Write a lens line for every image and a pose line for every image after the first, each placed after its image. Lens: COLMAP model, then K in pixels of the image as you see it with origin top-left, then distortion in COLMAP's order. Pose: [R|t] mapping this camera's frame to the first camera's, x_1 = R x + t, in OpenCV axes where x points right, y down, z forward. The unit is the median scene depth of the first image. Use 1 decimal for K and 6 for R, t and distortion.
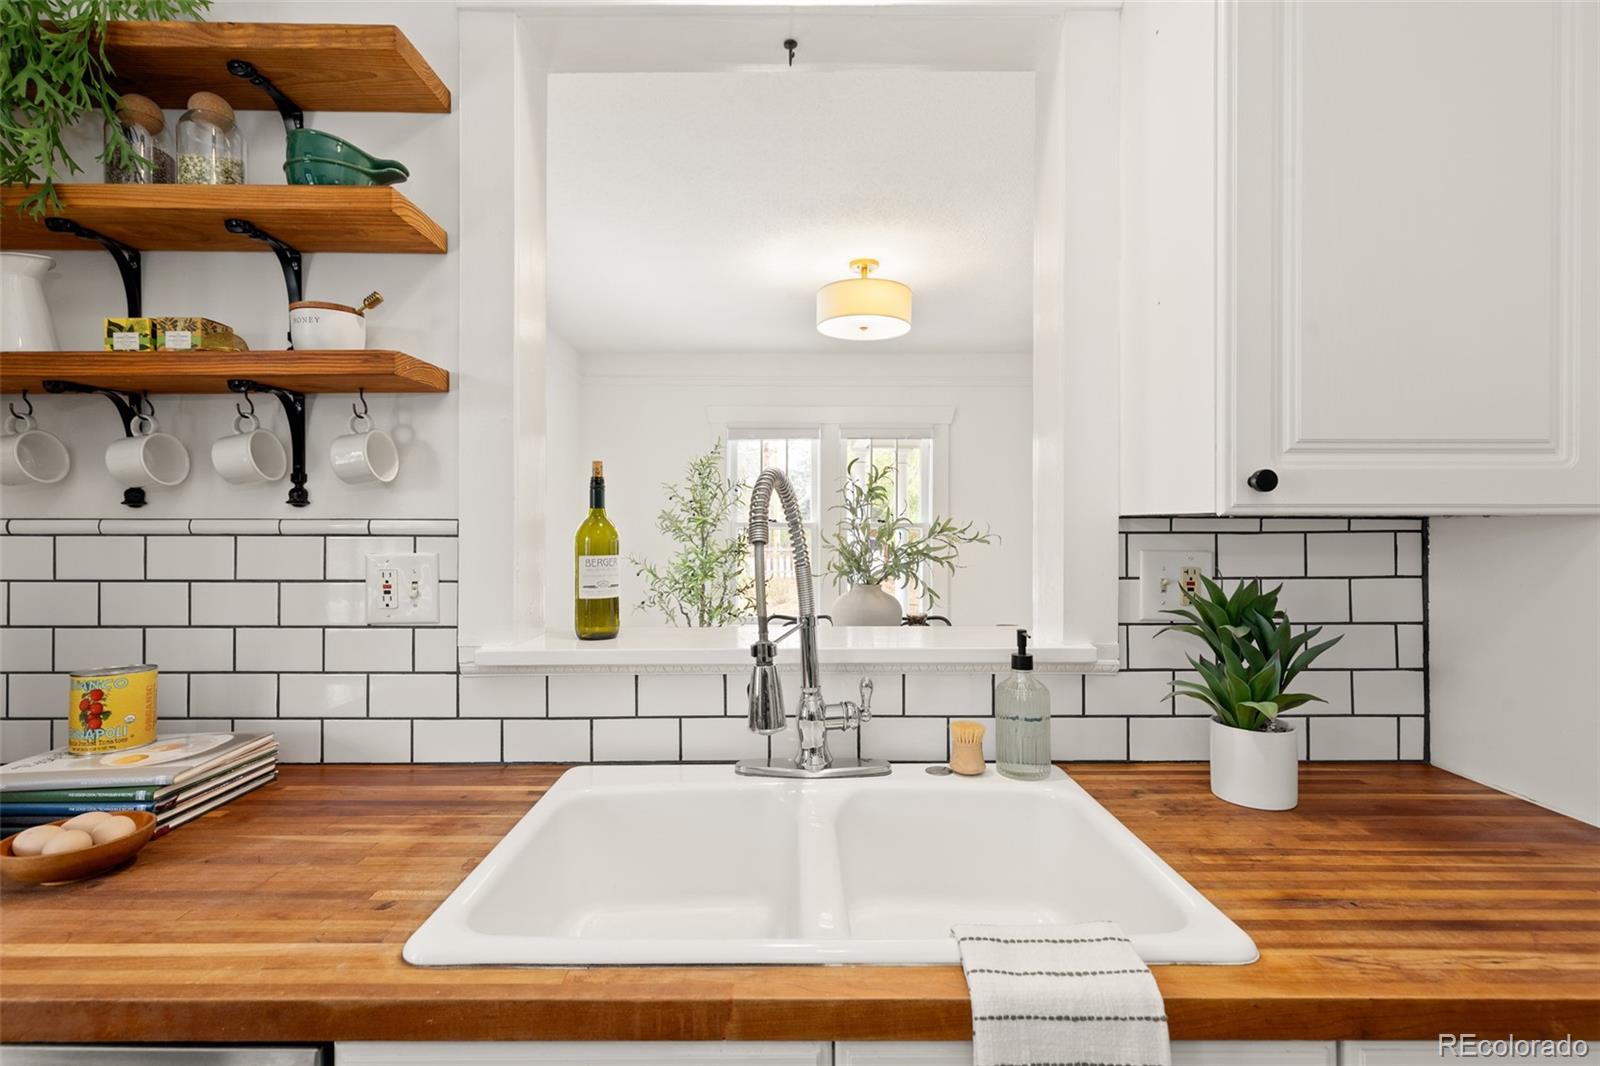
lens RADIAL K [[716.1, 0, 800.7], [0, 716.1, 529.9], [0, 0, 1]] dist [-0.000819, 0.000077]
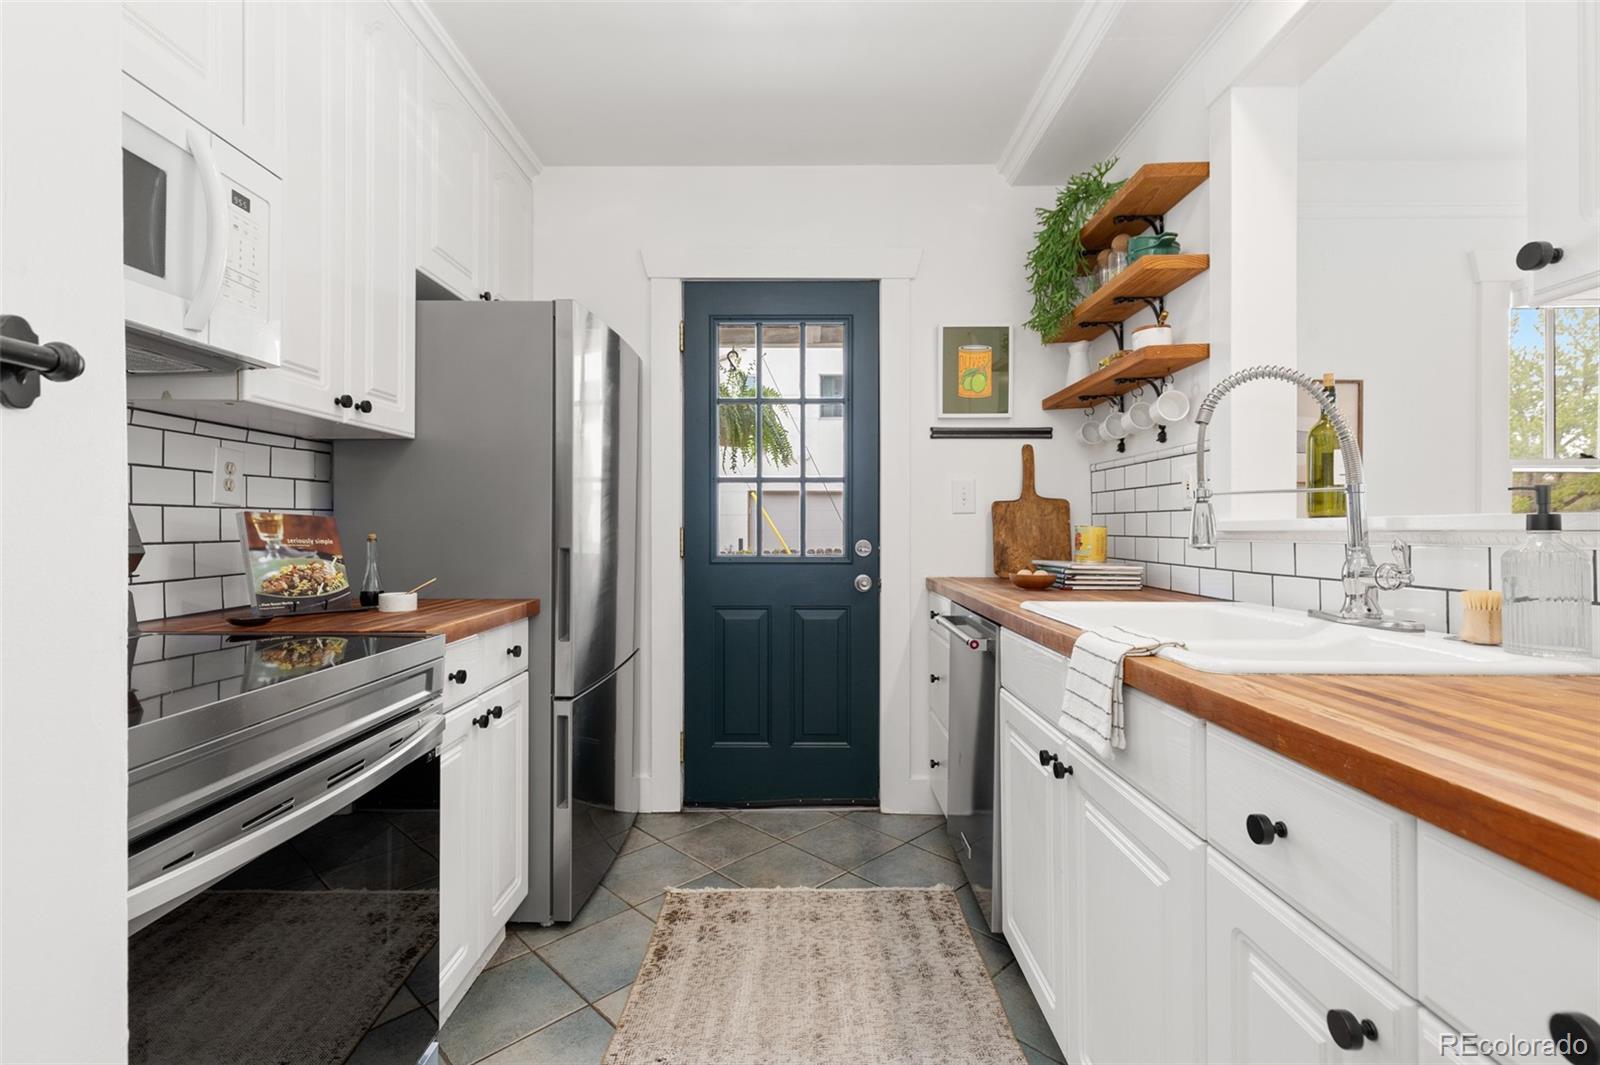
lens RADIAL K [[716.1, 0, 800.7], [0, 716.1, 529.4], [0, 0, 1]] dist [-0.000819, 0.000077]
pose [[0.006242, 0.004382, -0.999971, 1.129106], [-0.004522, 0.999980, 0.004354, 0.189314], [0.999970, 0.004495, 0.006262, 0.119796]]
